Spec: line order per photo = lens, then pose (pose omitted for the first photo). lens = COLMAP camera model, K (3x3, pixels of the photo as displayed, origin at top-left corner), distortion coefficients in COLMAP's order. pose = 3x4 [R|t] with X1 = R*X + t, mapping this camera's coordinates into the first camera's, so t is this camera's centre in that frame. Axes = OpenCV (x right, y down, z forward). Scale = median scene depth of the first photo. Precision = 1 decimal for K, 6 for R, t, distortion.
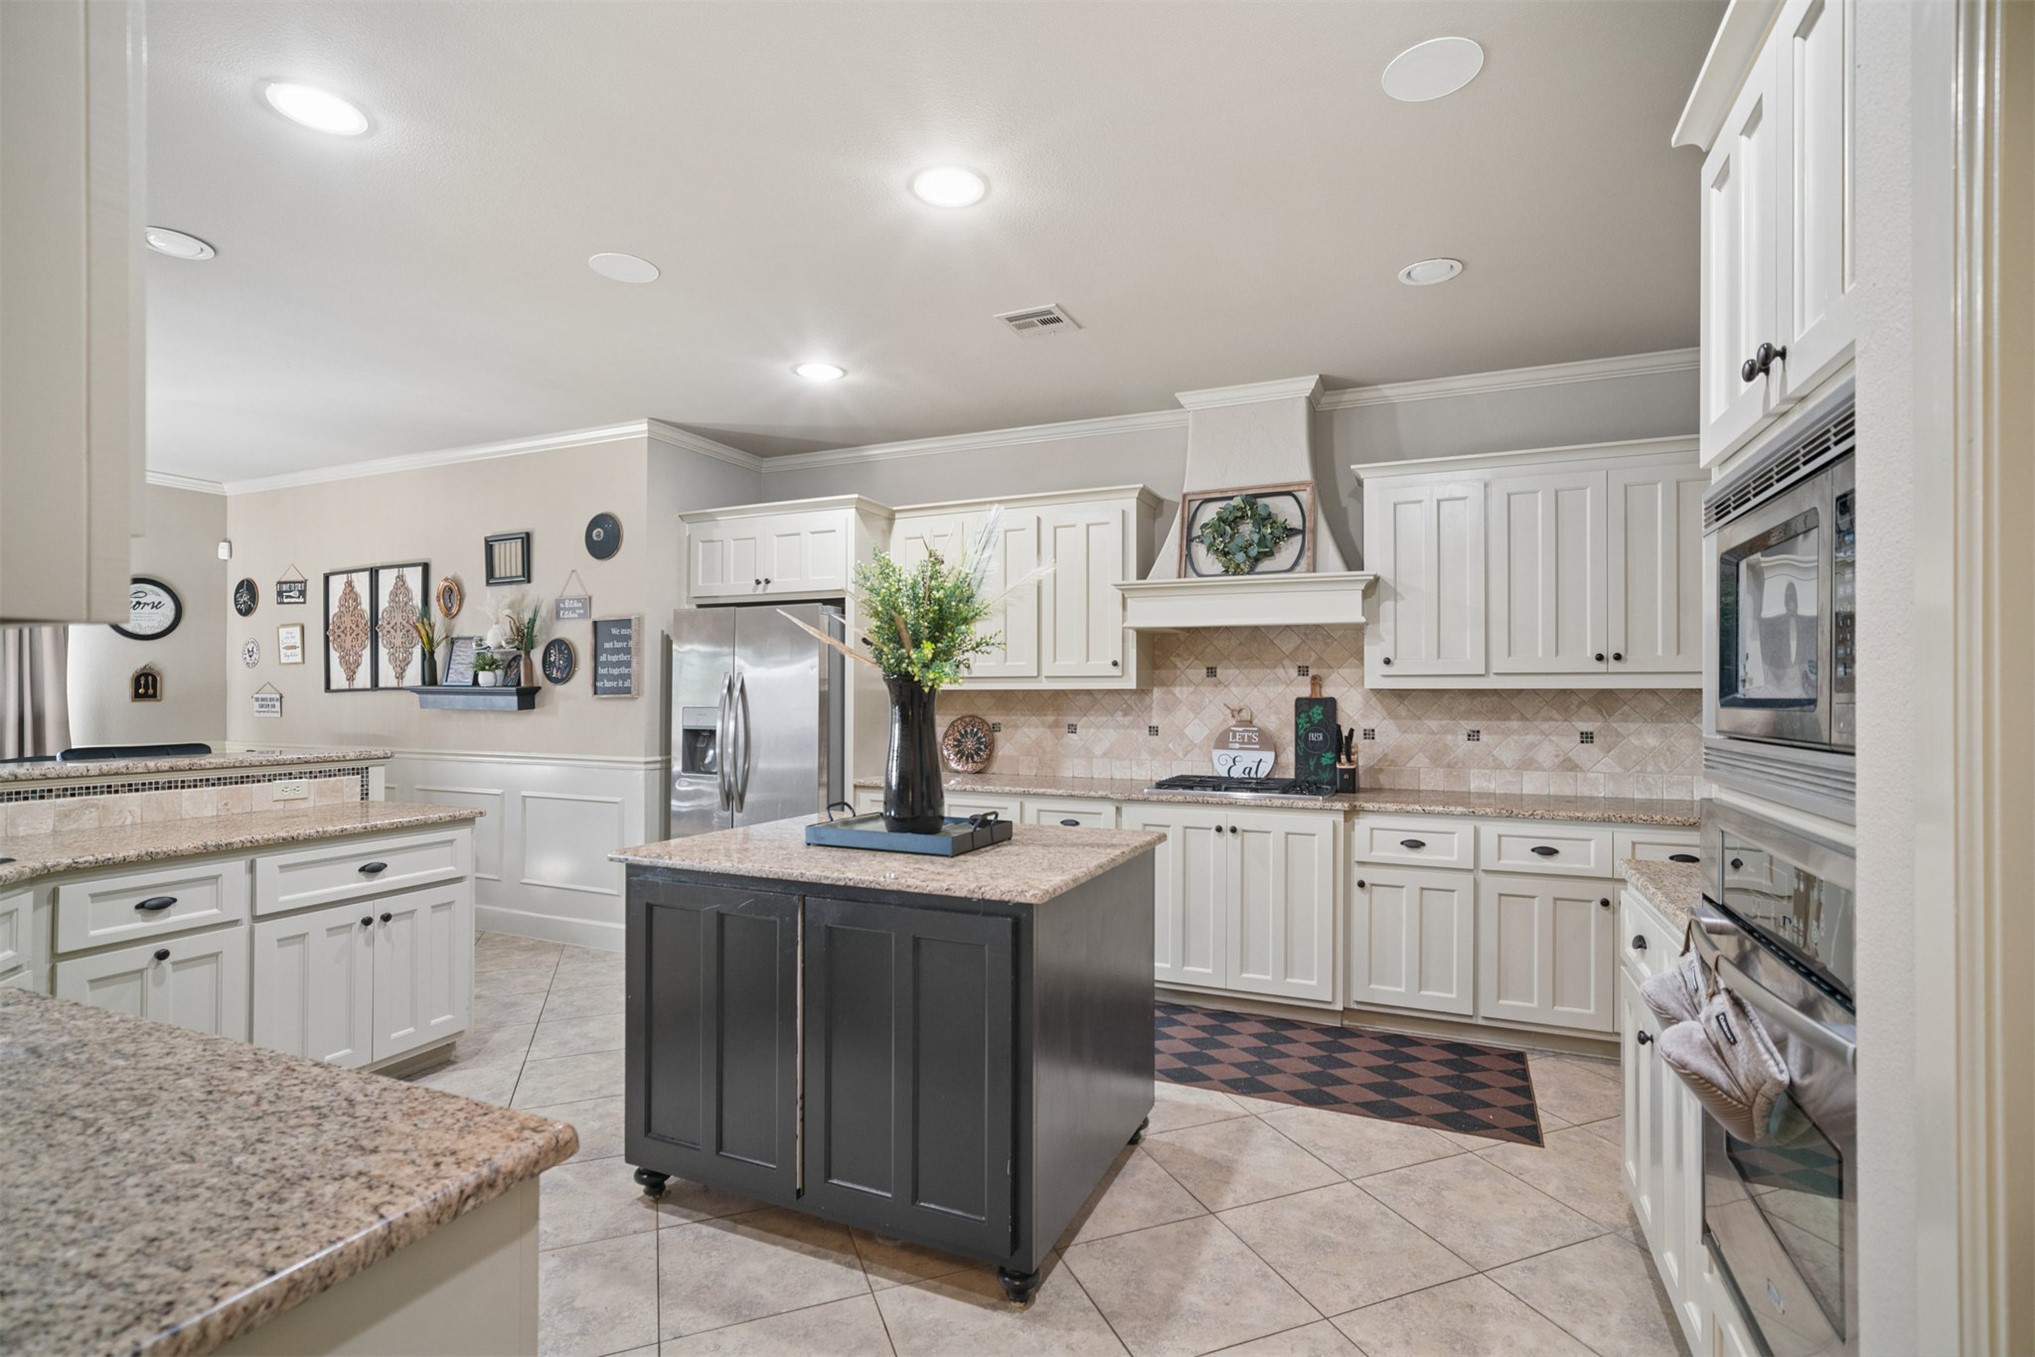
lens RADIAL K [[948.6, 0, 1027.2], [0, 948.6, 685.2], [0, 0, 1]] dist [-0.013019, 0.008153]
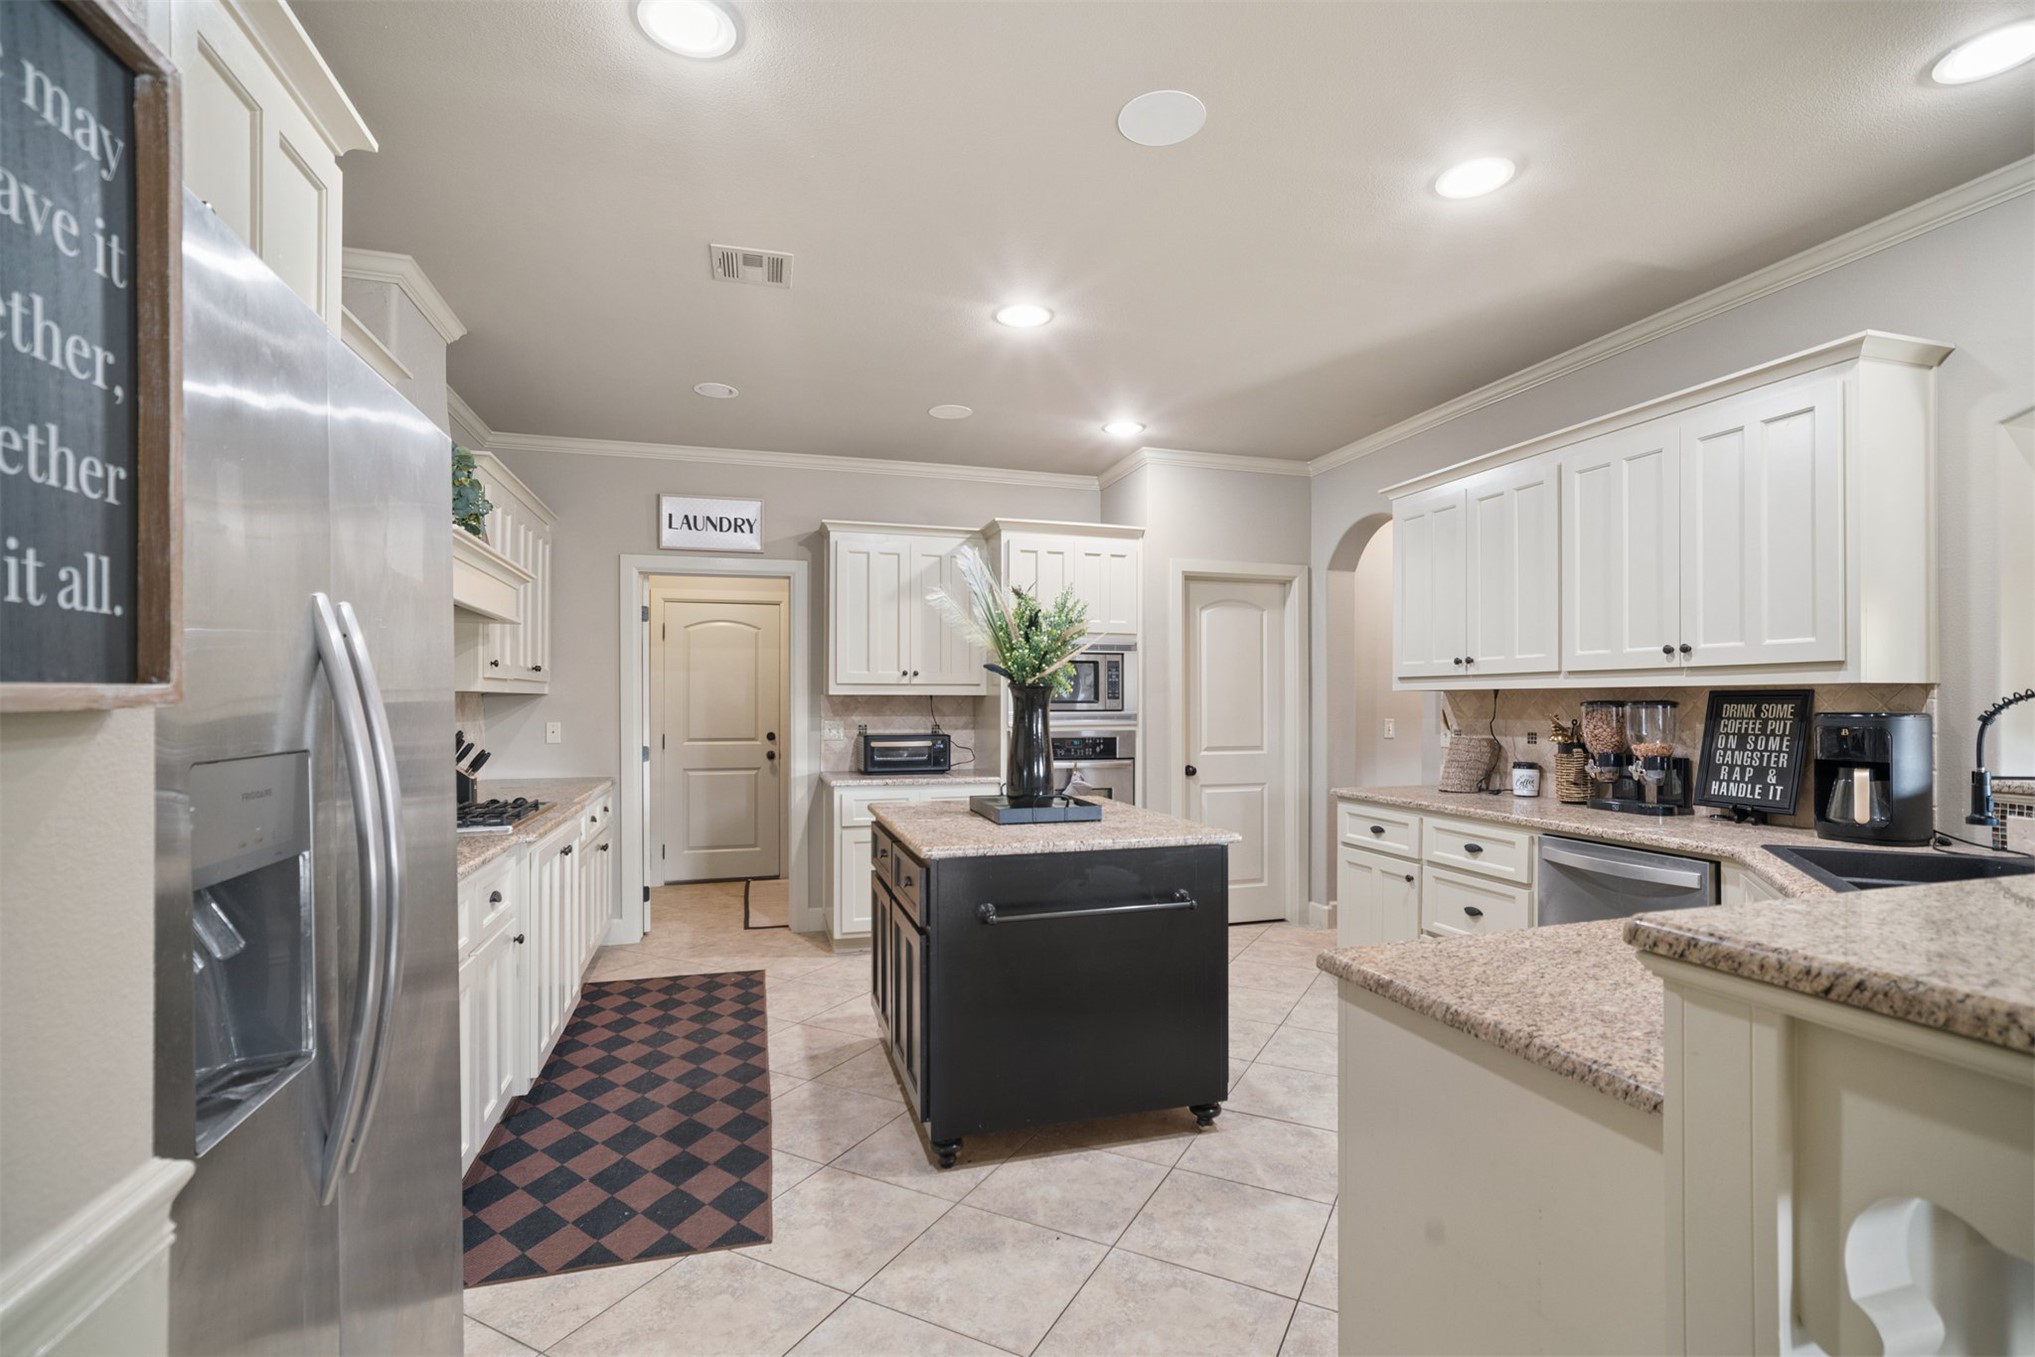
lens RADIAL K [[948.6, 0, 1028.5], [0, 948.6, 697.5], [0, 0, 1]] dist [-0.013019, 0.008153]
pose [[-0.646234, 0.000903, 0.763139, -0.665036], [-0.008652, 0.999926, -0.008510, 0.011820], [-0.763091, -0.012102, -0.646178, 1.118879]]
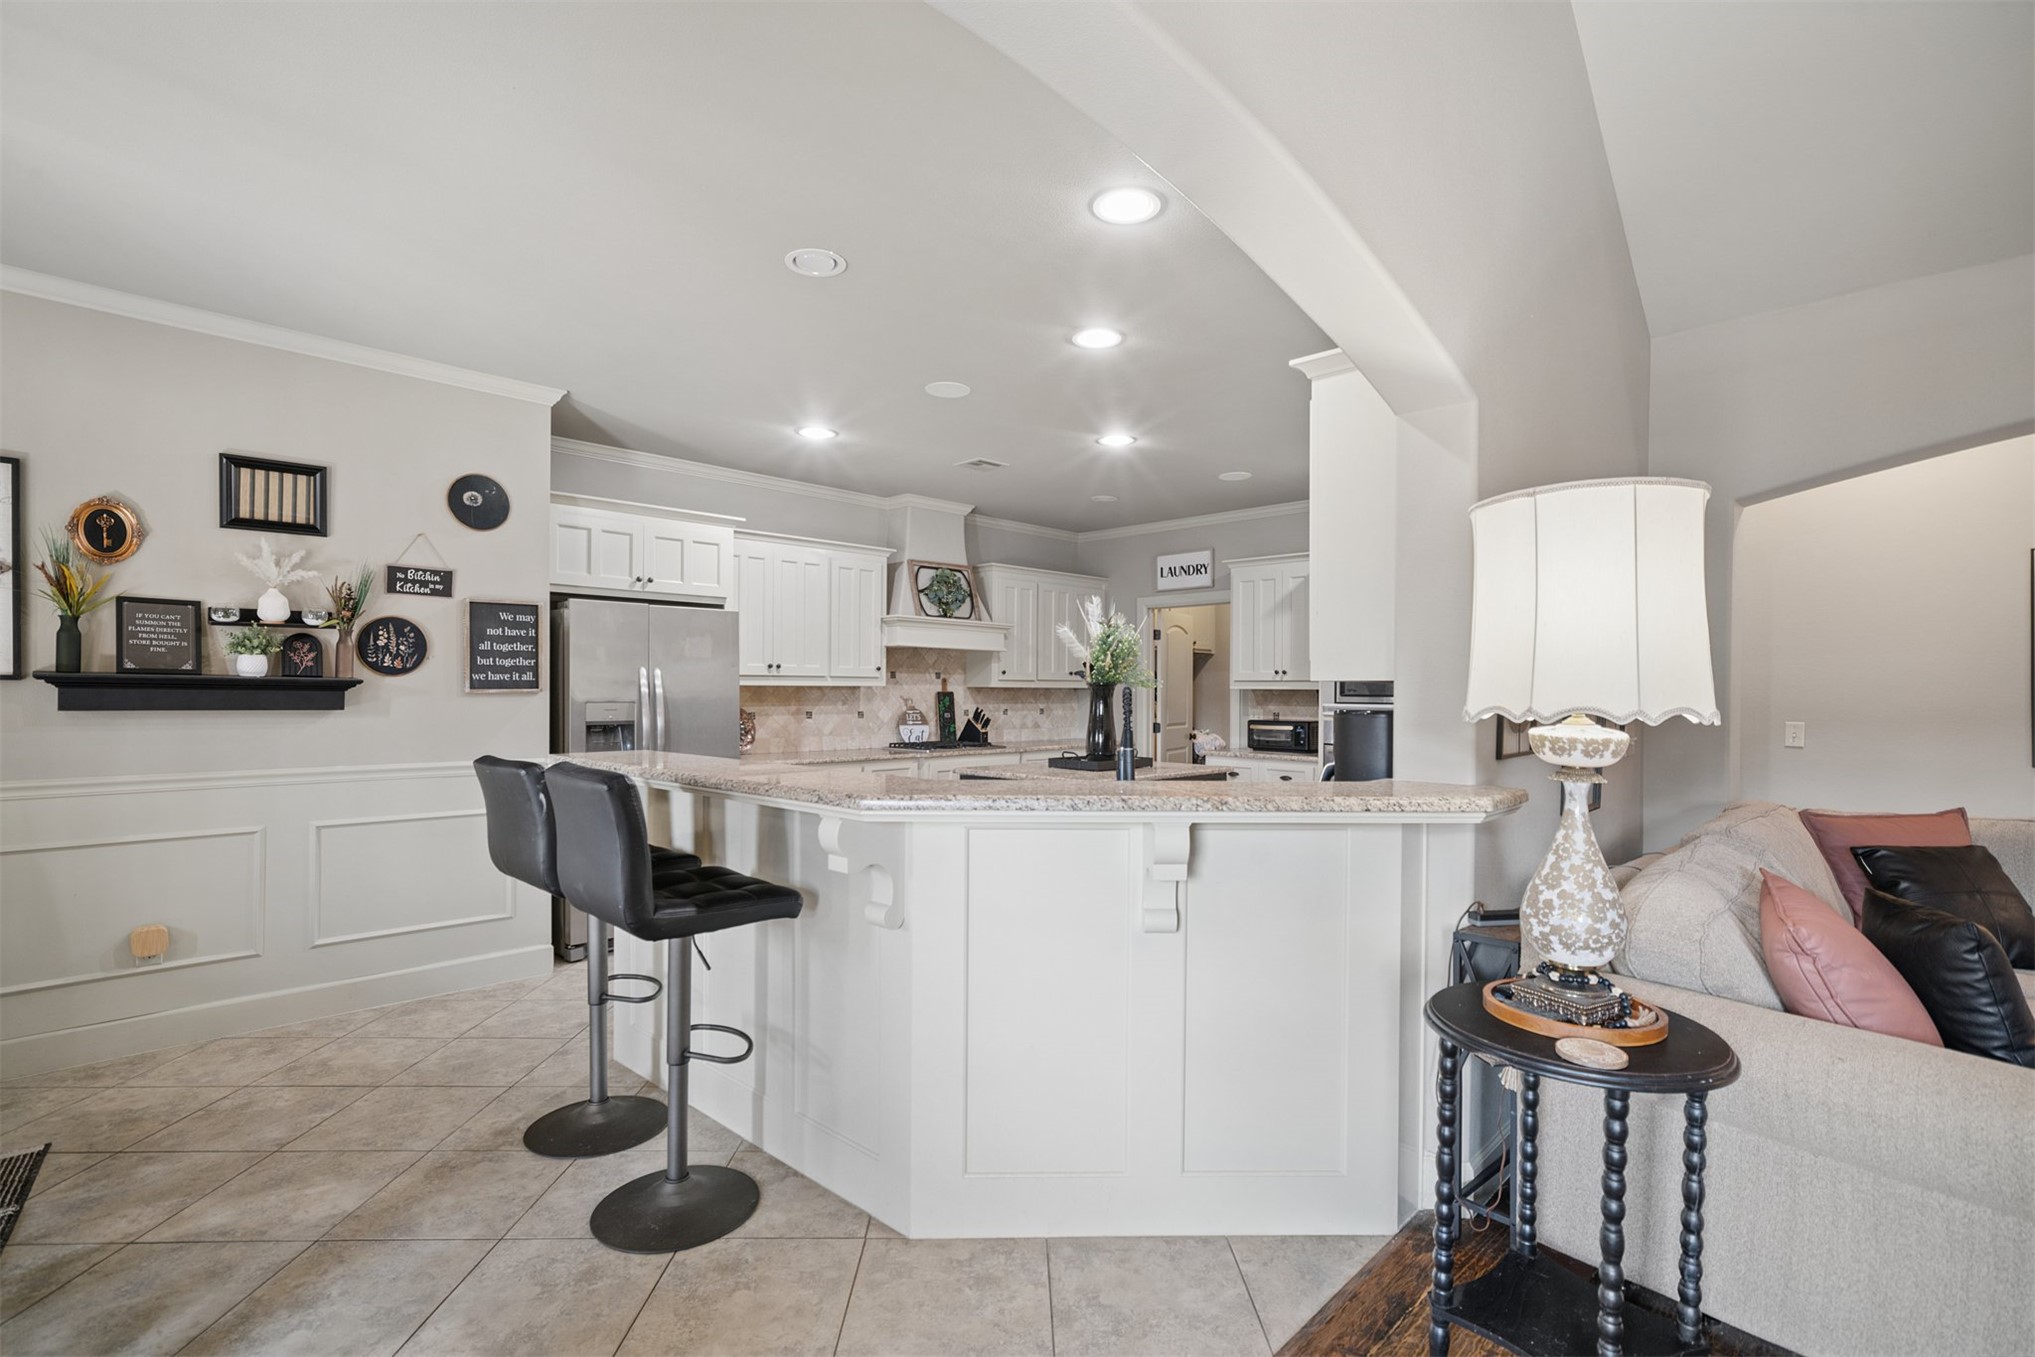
lens RADIAL K [[948.6, 0, 1035.4], [0, 948.6, 688.2], [0, 0, 1]] dist [-0.013019, 0.008153]
pose [[0.349591, 0.002261, 0.936900, -1.232634], [-0.015084, 0.999881, 0.003215, -0.001142], [-0.936781, -0.015256, 0.349583, 0.270870]]
